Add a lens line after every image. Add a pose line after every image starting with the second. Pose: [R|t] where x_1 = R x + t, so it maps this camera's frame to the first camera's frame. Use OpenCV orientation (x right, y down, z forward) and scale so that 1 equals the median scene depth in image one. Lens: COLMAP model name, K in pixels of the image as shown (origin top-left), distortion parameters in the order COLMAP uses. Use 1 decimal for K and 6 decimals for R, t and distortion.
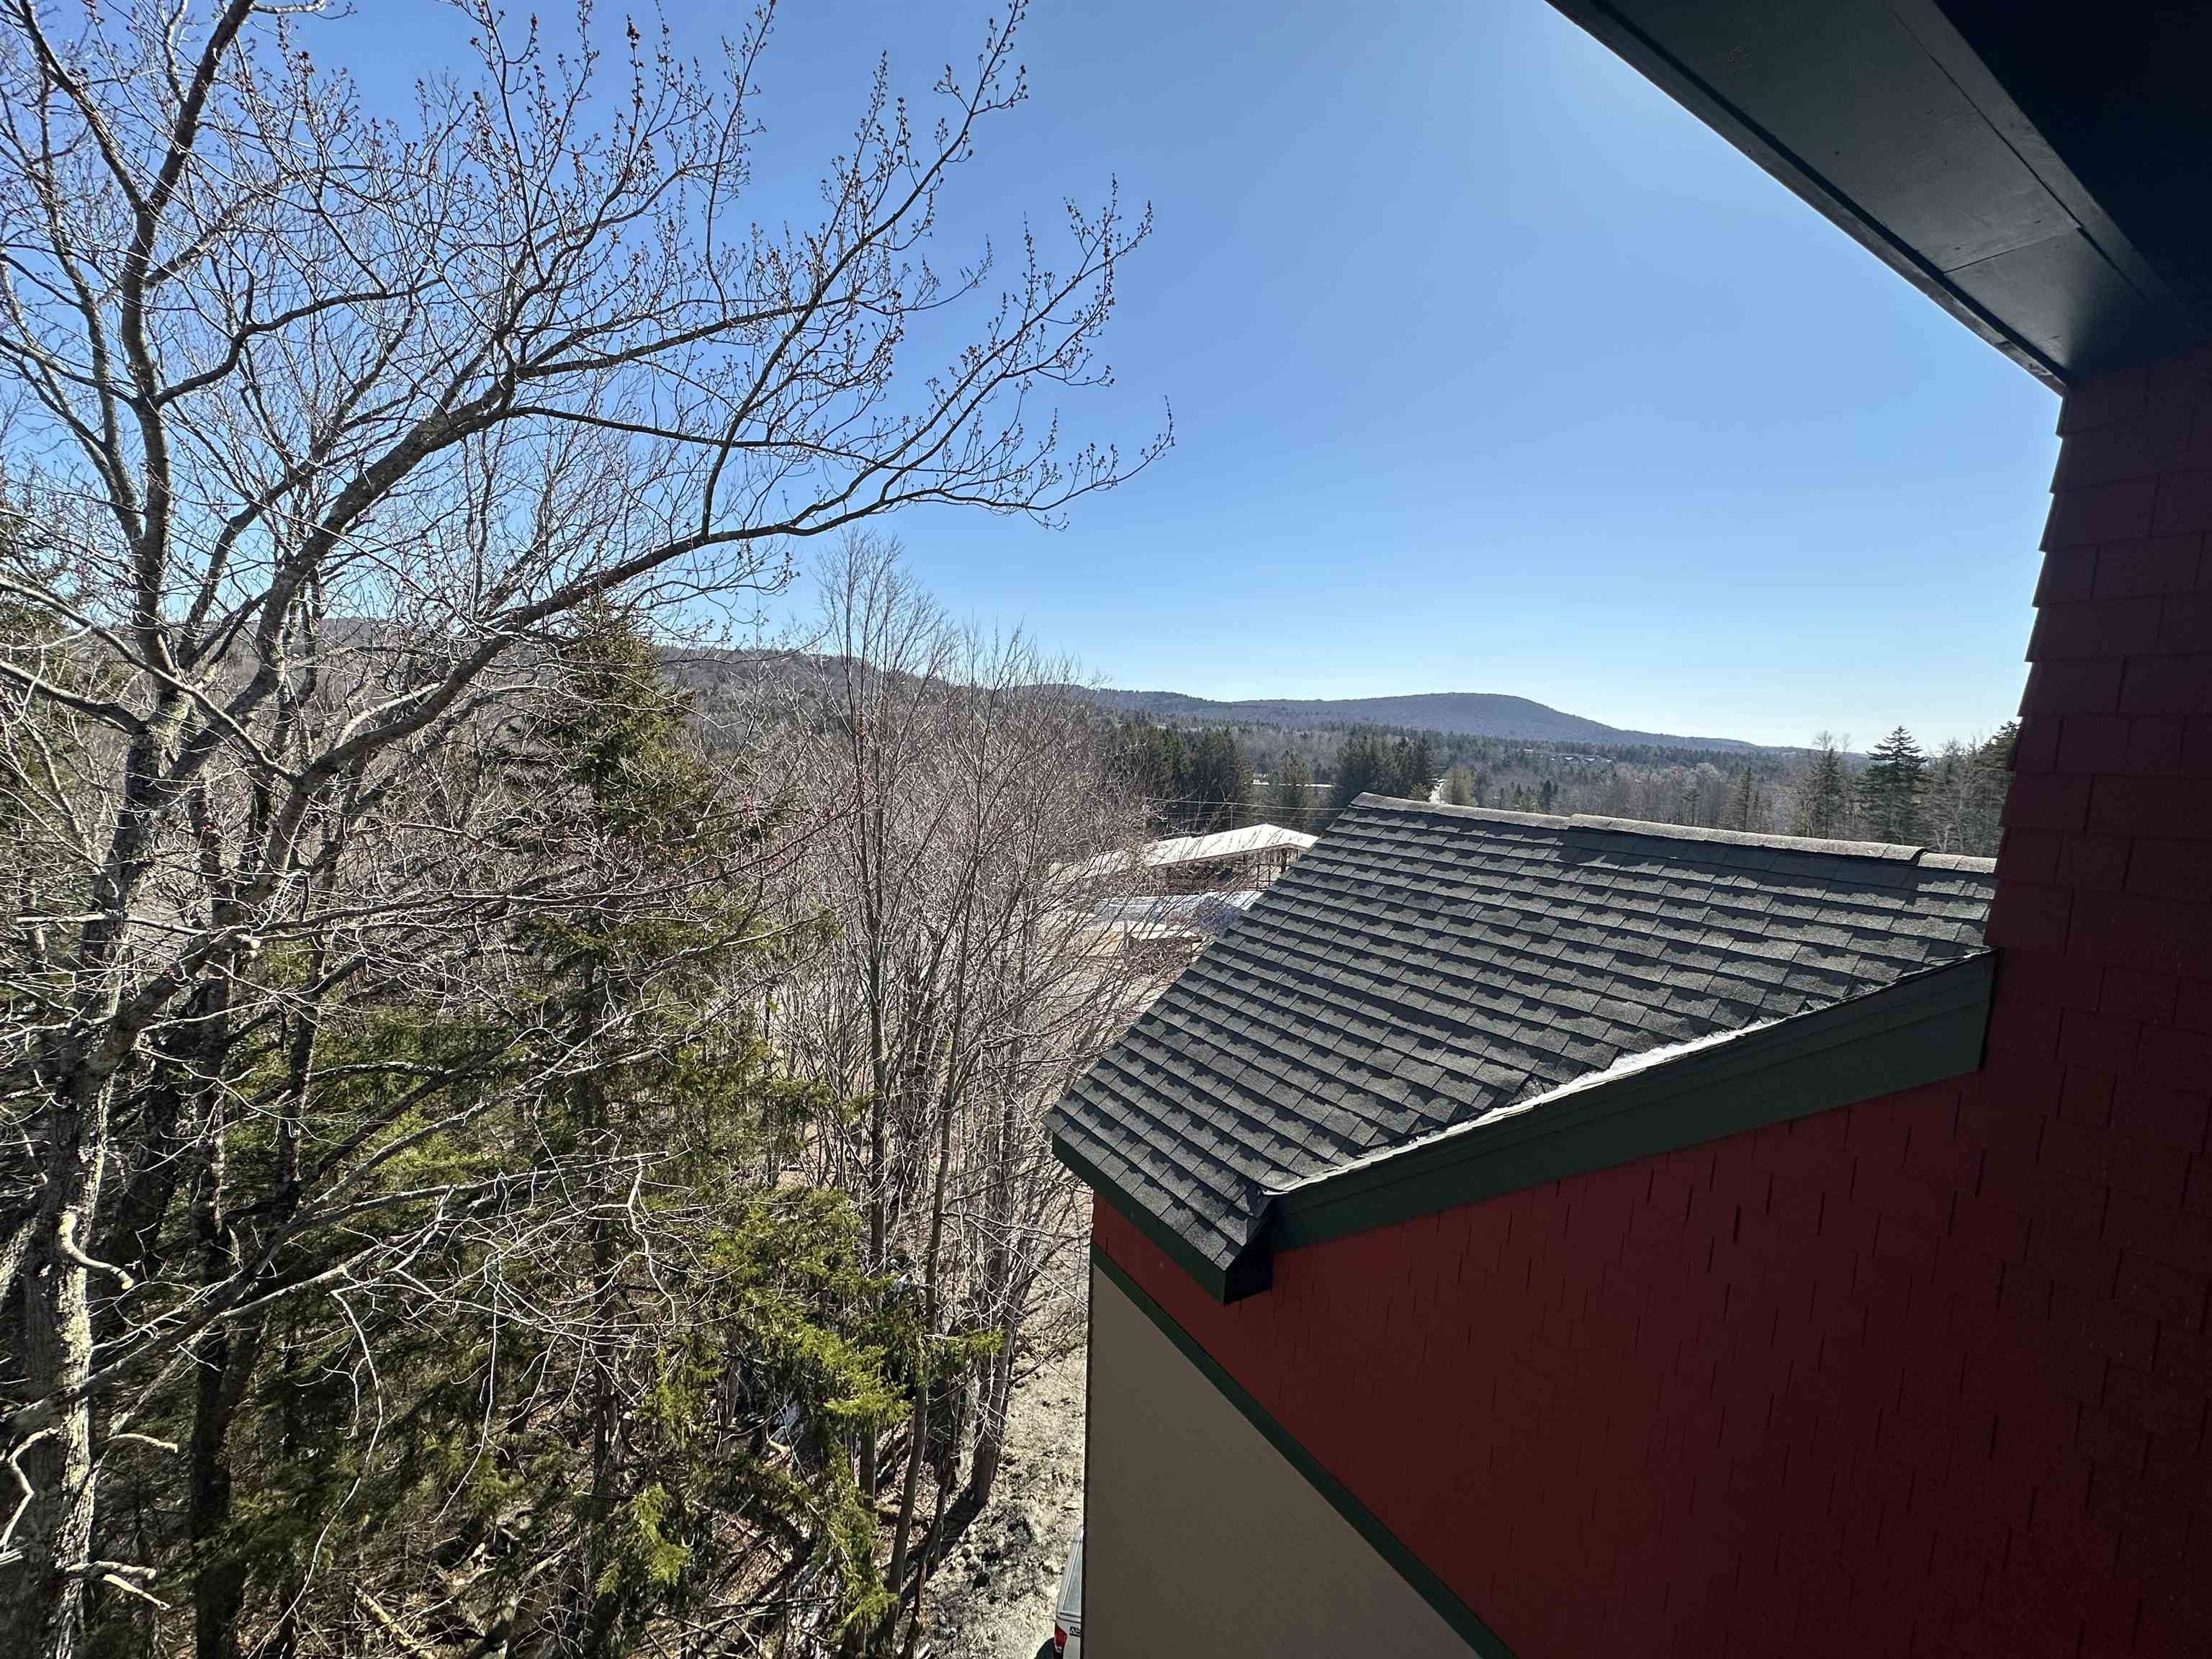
lens RADIAL K [[877.8, 0, 1104.6], [0, 877.8, 828.5], [0, 0, 1]] dist [-0.002713, 0.000985]
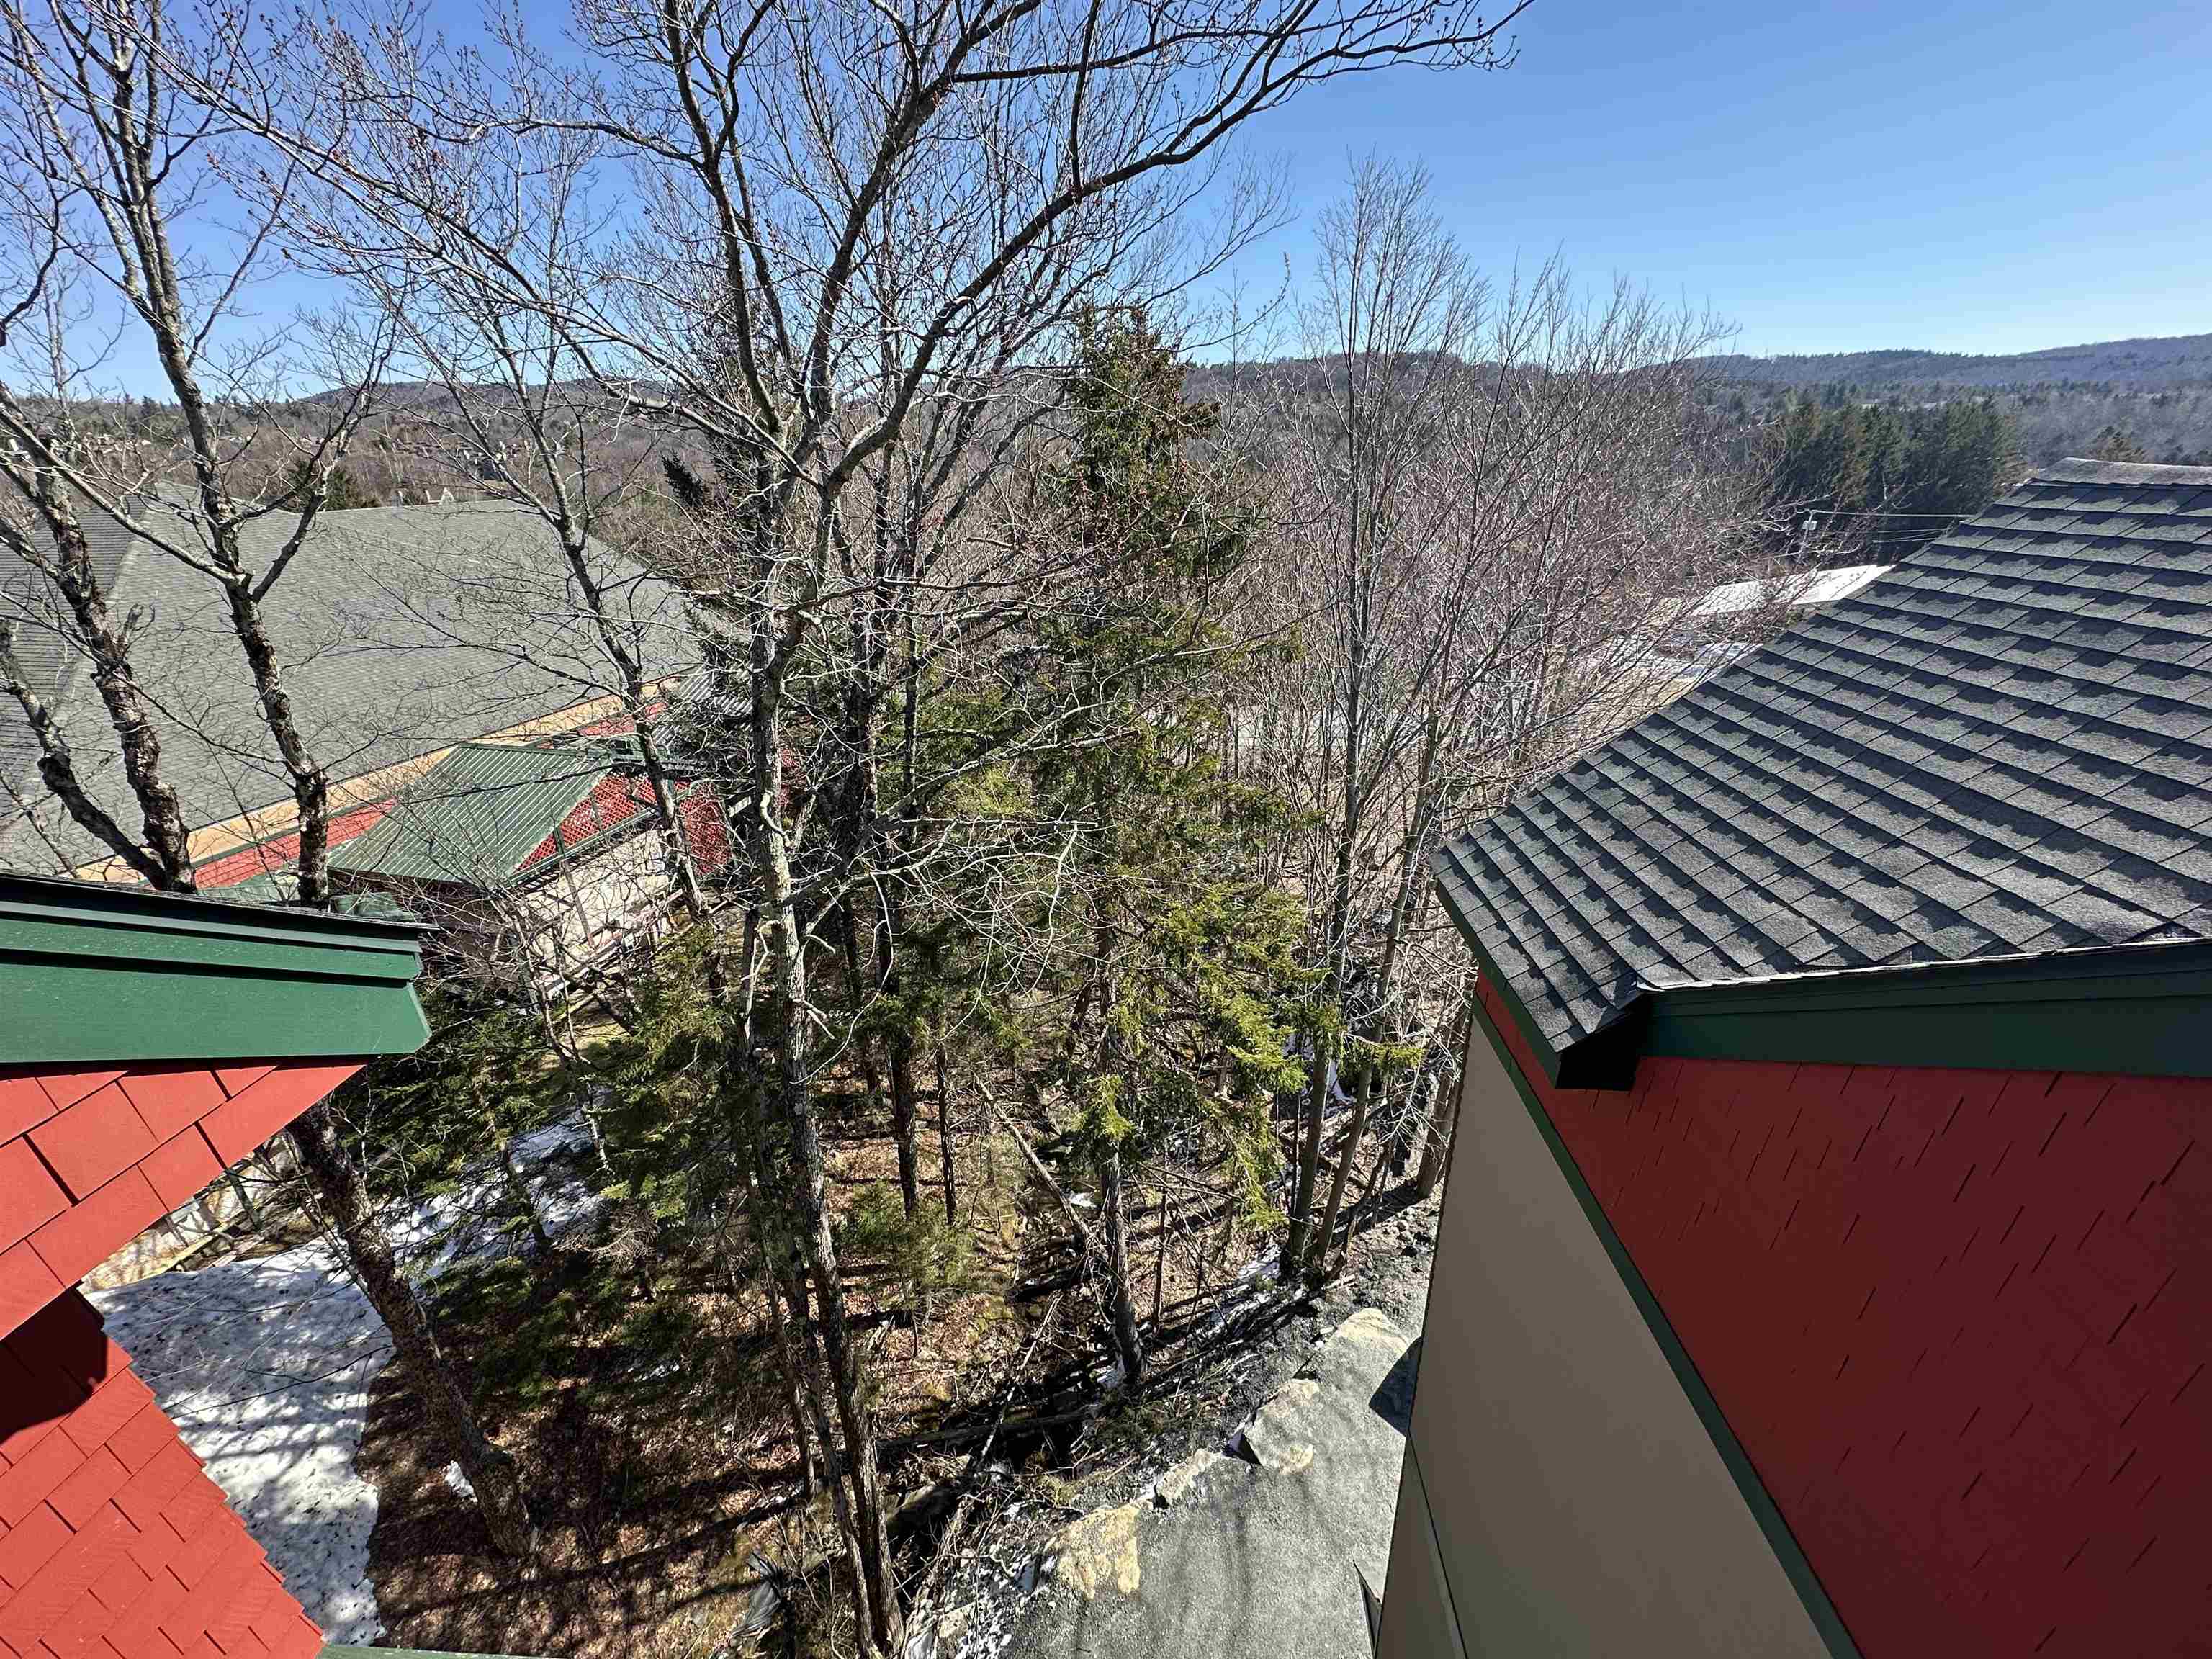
lens RADIAL K [[877.8, 0, 1105.4], [0, 877.8, 832.3], [0, 0, 1]] dist [-0.002713, 0.000985]
pose [[0.821421, 0.172224, -0.543696, 0.163255], [-0.000203, 0.953403, 0.301699, 0.031783], [0.570322, -0.247711, 0.783181, 0.102750]]
